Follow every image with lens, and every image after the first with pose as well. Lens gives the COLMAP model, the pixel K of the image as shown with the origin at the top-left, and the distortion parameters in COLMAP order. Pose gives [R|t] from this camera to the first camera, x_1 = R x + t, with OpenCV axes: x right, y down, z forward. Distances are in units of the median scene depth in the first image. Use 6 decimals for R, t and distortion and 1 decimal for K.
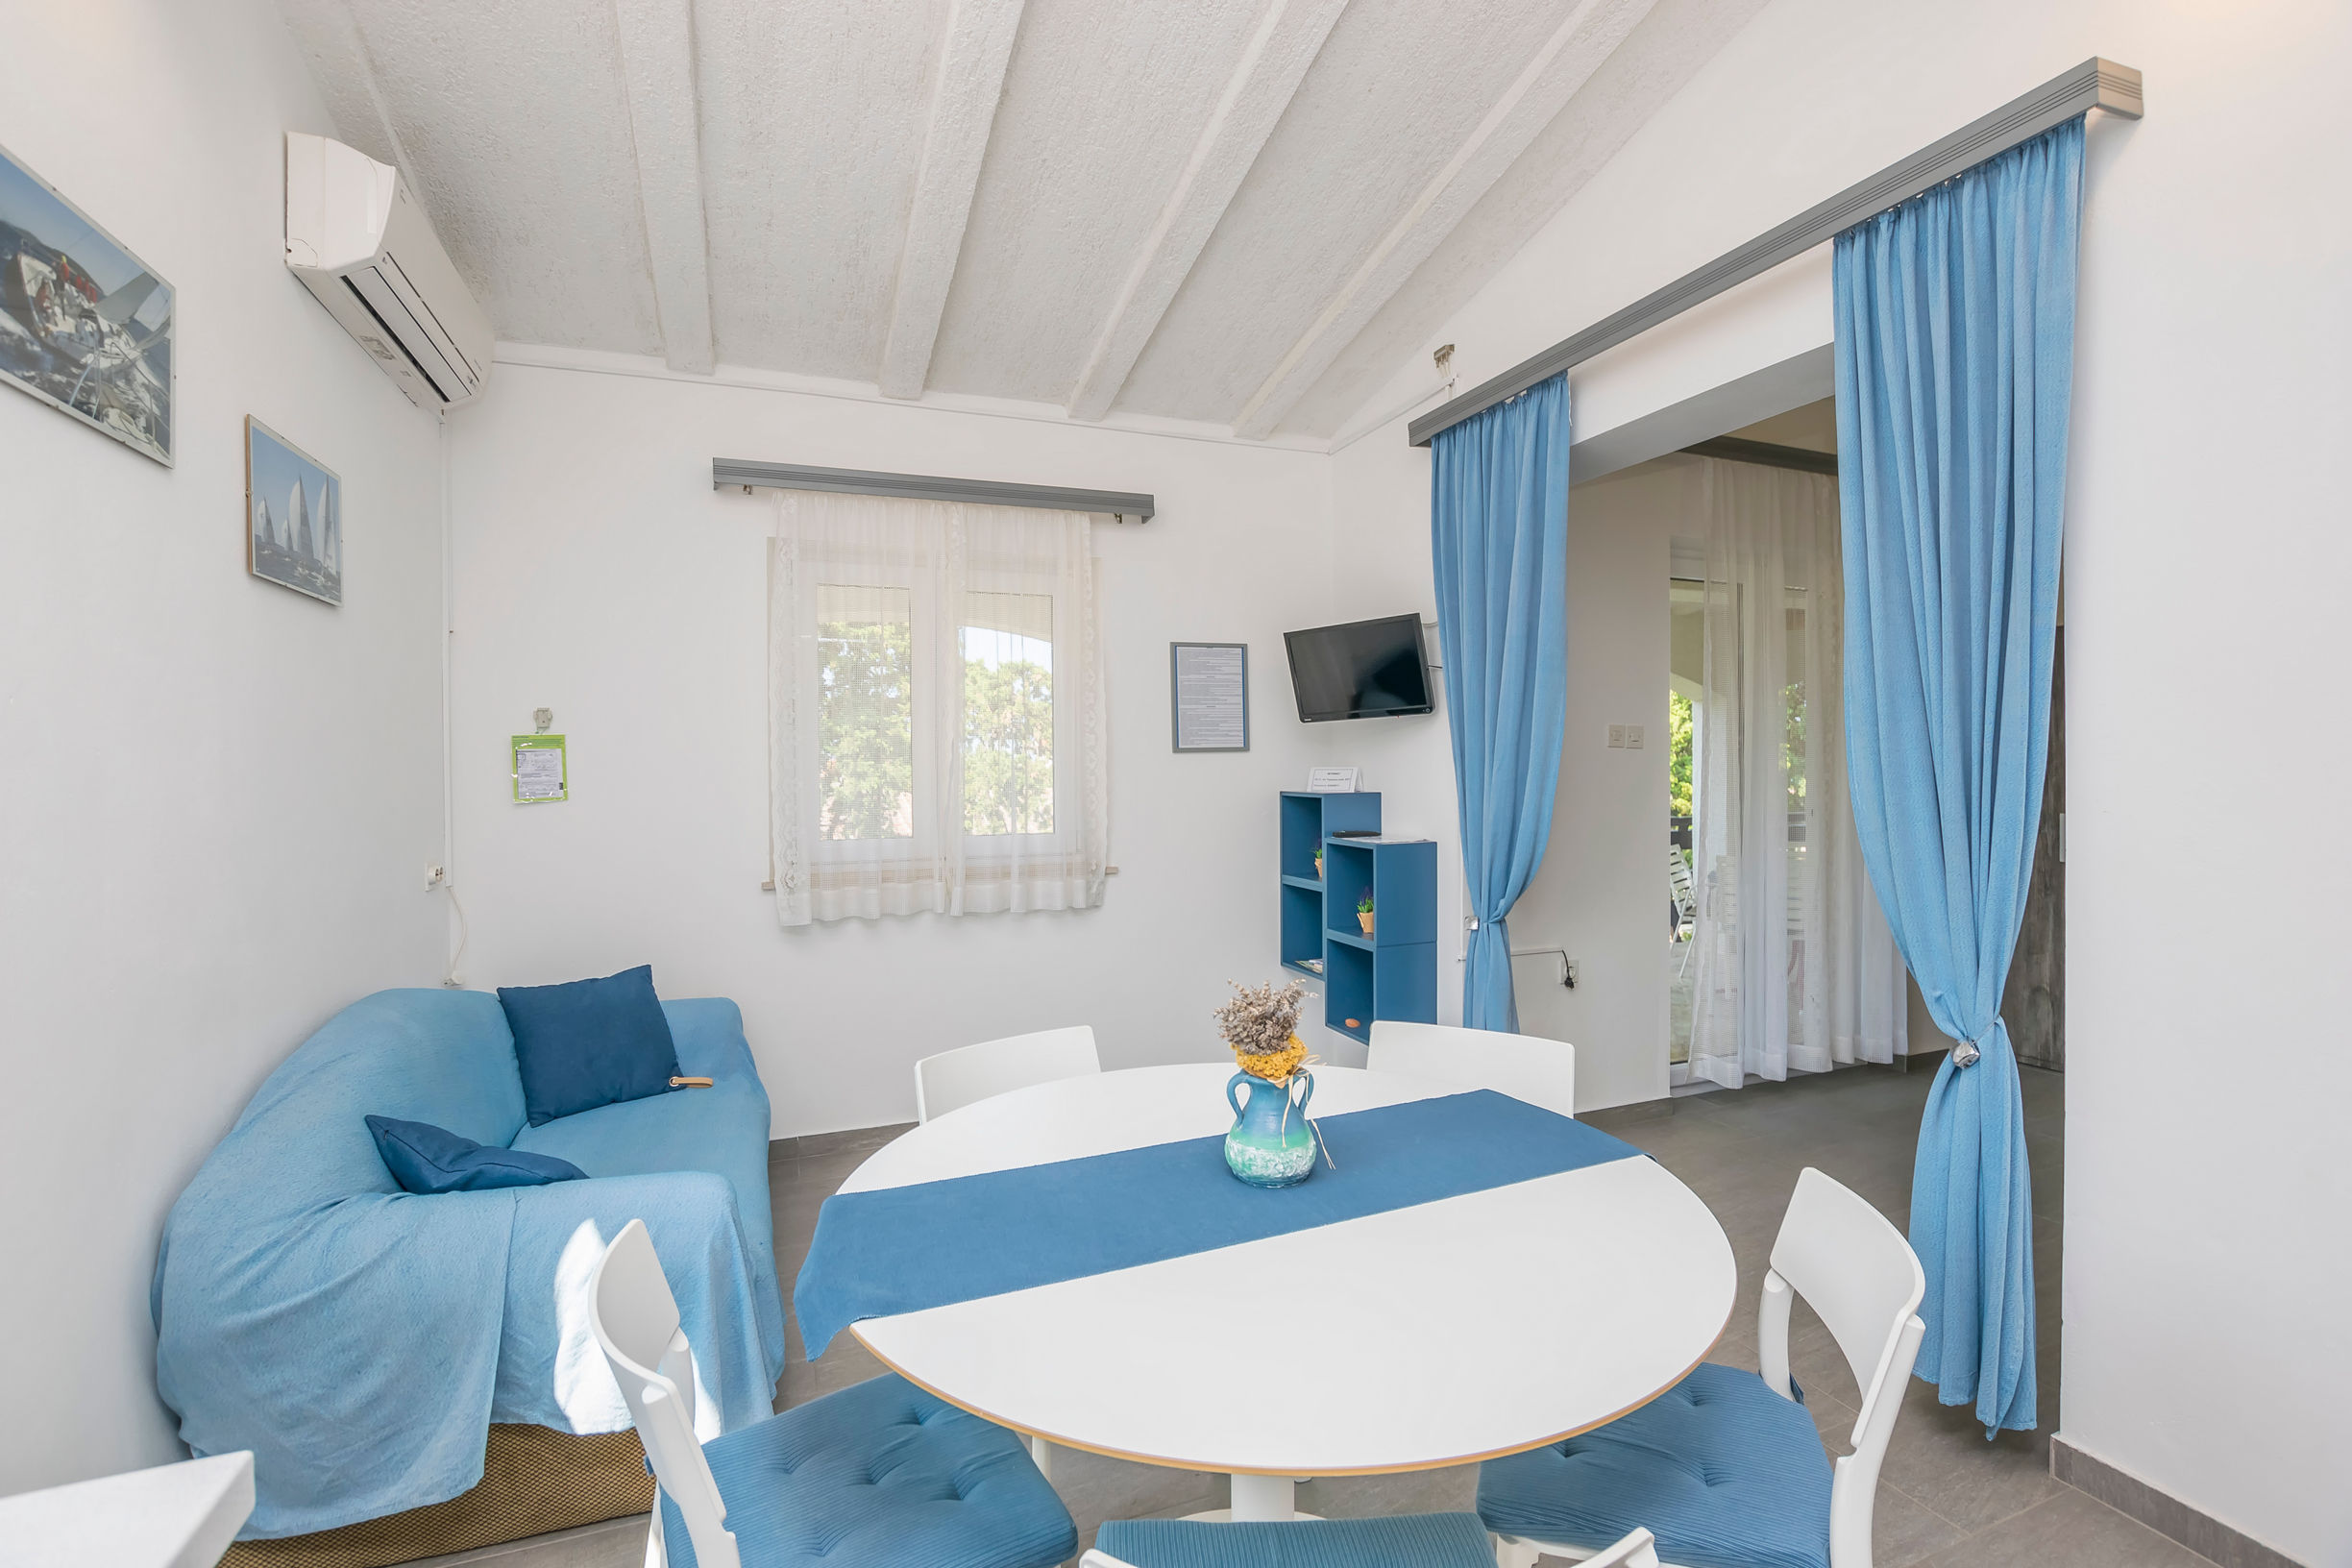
lens RADIAL K [[1046.1, 0, 1176.0], [0, 1046.1, 784.0], [0, 0, 1]] dist [-0.018599, 0.000059]
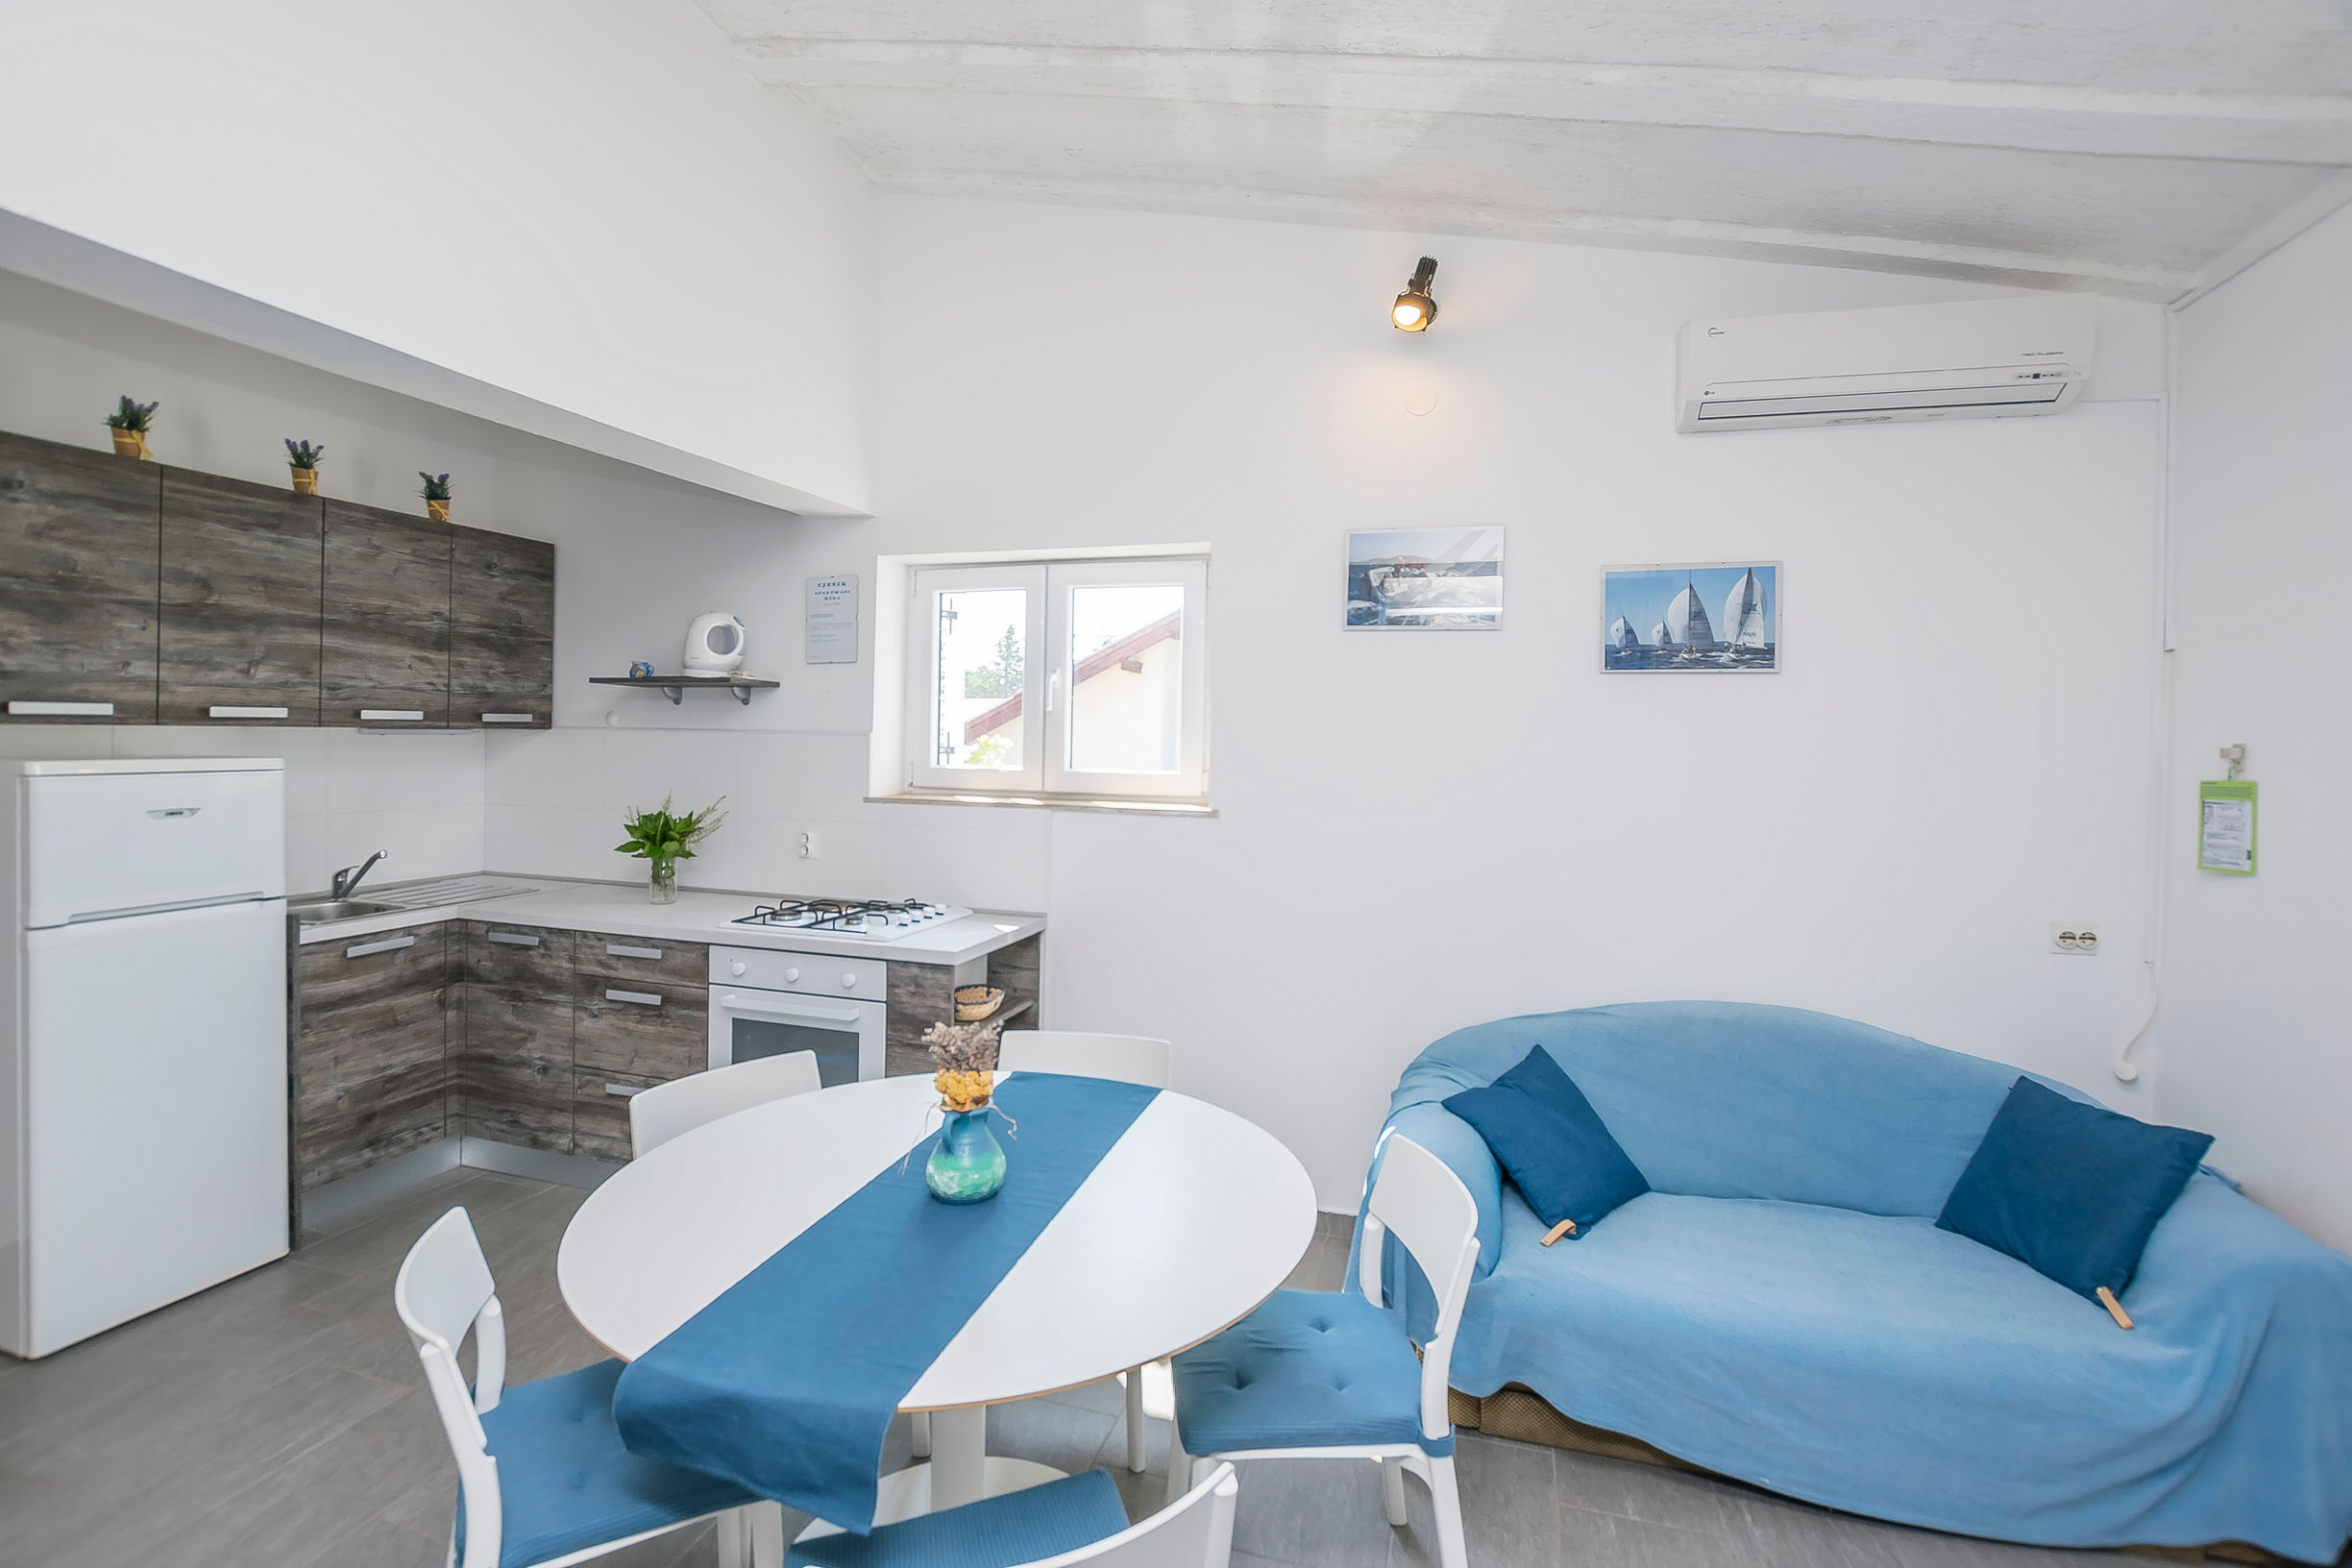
lens RADIAL K [[1027.2, 0, 1180.8], [0, 1027.2, 747.3], [0, 0, 1]] dist [-0.016483, 0.000322]
pose [[-0.631580, -0.001263, -0.775310, 0.391253], [-0.030790, 0.999251, 0.023455, -0.065044], [0.774699, 0.038686, -0.631145, 0.880841]]
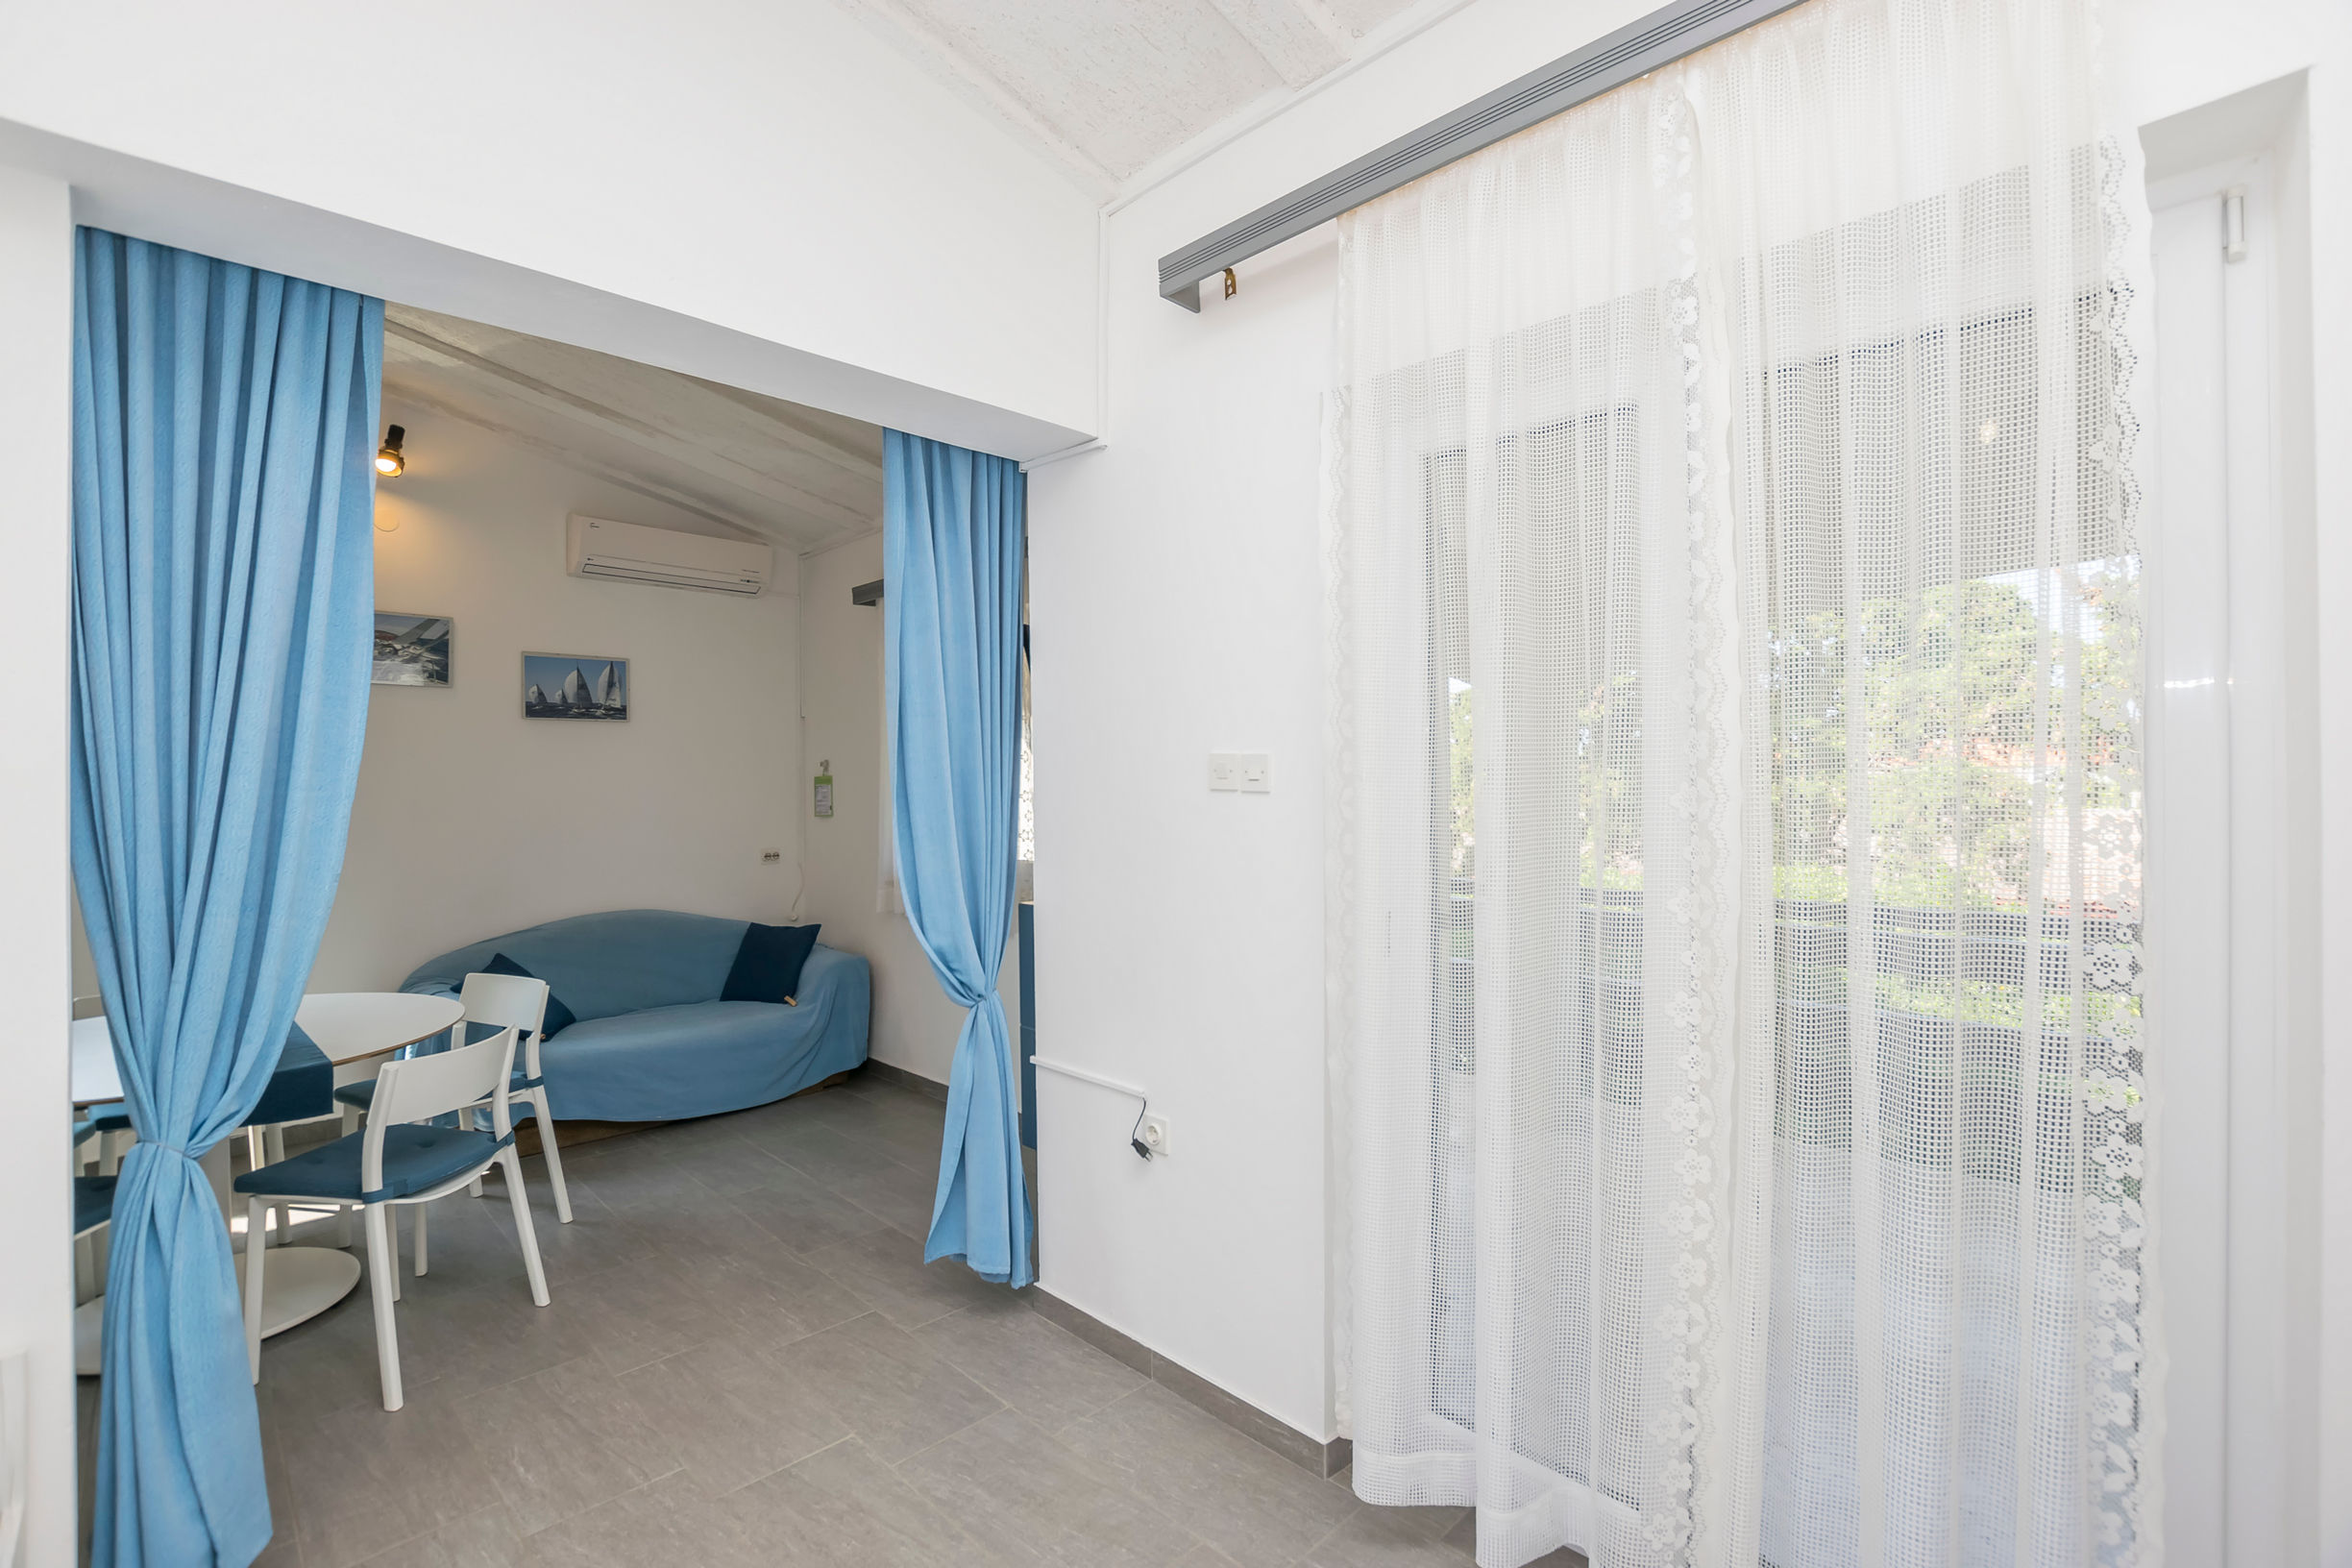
lens RADIAL K [[1035.9, 0, 1176.0], [0, 1035.9, 784.0], [0, 0, 1]] dist [-0.037205, 0.000030]
pose [[0.403090, 0.008206, -0.915124, 1.113717], [-0.014136, 0.999896, 0.002739, -0.047548], [0.915051, 0.011832, 0.403164, 0.855728]]
